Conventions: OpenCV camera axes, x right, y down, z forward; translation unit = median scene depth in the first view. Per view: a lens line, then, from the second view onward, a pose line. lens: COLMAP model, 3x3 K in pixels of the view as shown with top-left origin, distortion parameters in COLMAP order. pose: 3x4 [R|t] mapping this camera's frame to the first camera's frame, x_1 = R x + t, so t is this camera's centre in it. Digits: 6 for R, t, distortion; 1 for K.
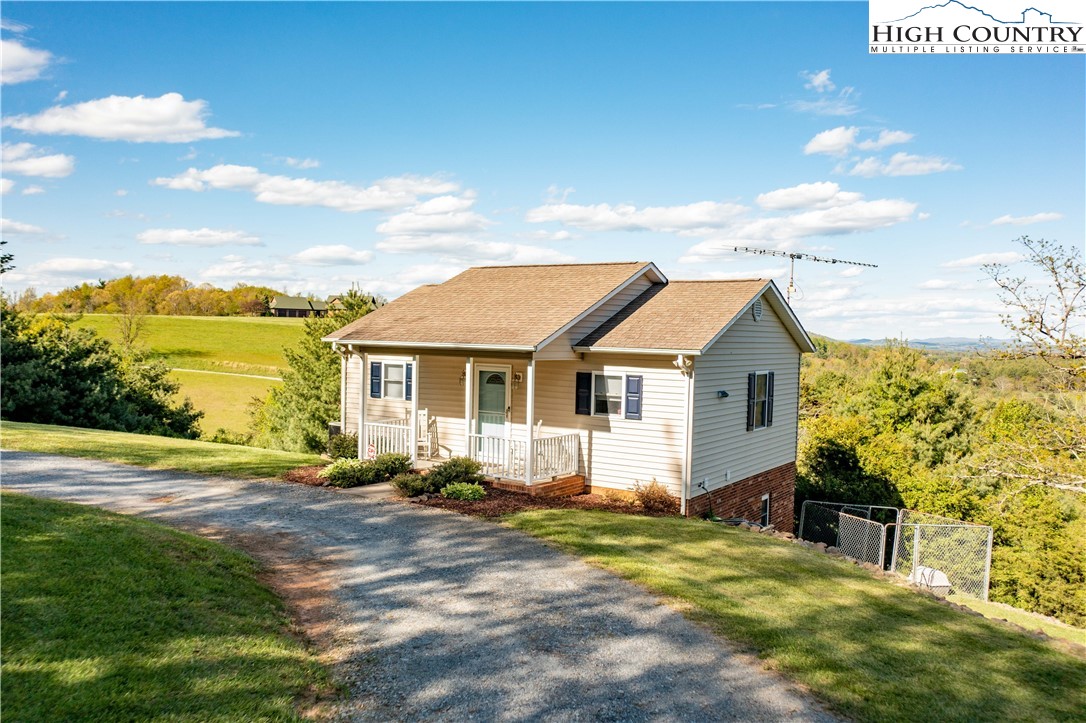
lens RADIAL K [[857.8, 0, 543.0], [0, 857.8, 361.5], [0, 0, 1]] dist [-0.034674, 0.002622]
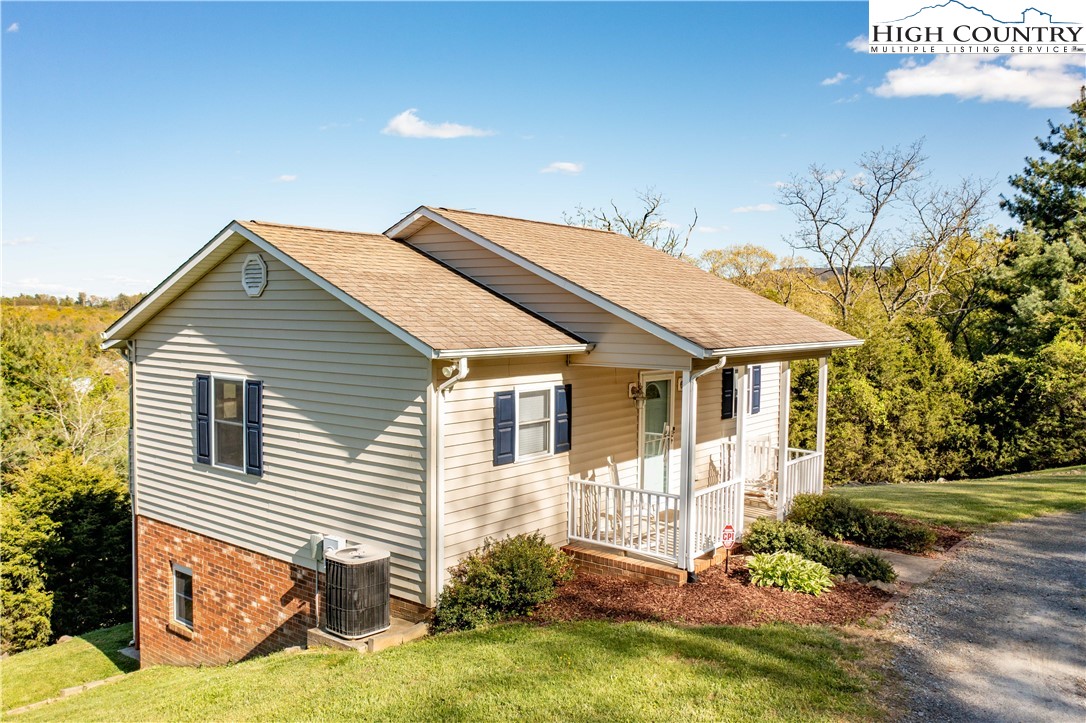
lens RADIAL K [[857.8, 0, 543.0], [0, 857.8, 361.5], [0, 0, 1]] dist [-0.034674, 0.002622]
pose [[0.084210, -0.079874, 0.993242, -0.526740], [0.023561, 0.996663, 0.078152, -0.042182], [-0.996169, 0.016821, 0.085811, 0.721981]]
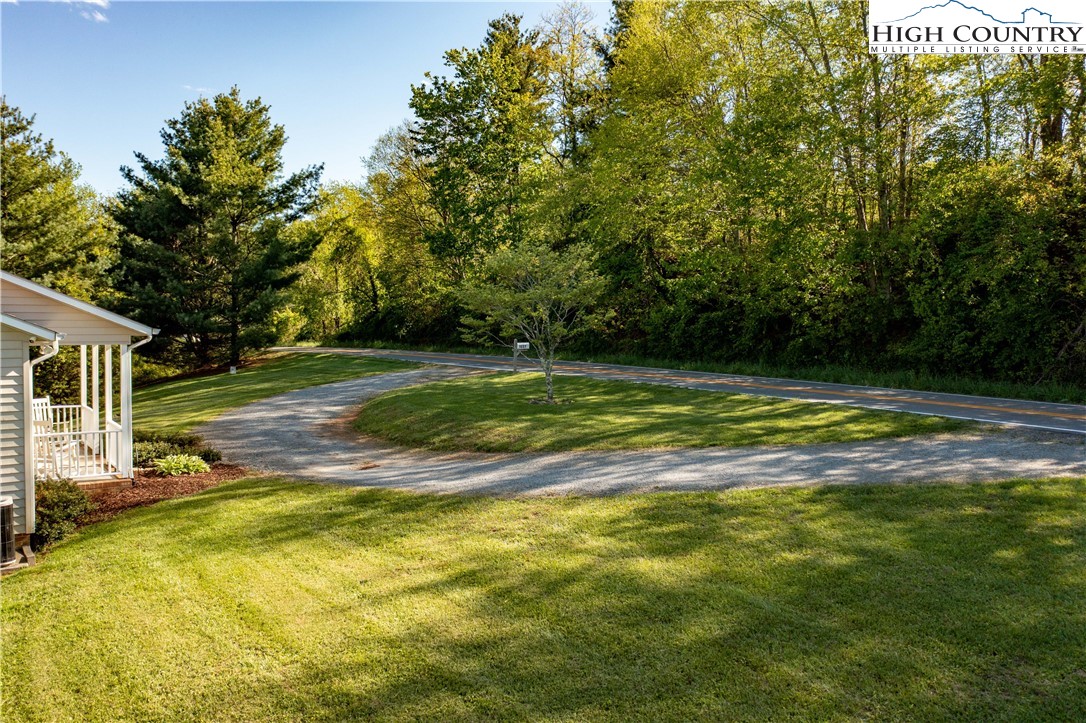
lens RADIAL K [[857.8, 0, 543.0], [0, 857.8, 361.5], [0, 0, 1]] dist [-0.034674, 0.002622]
pose [[-0.947623, -0.059823, 0.313737, -0.584511], [-0.032619, 0.995293, 0.091257, -0.056267], [-0.317720, 0.076243, -0.945114, 1.134775]]
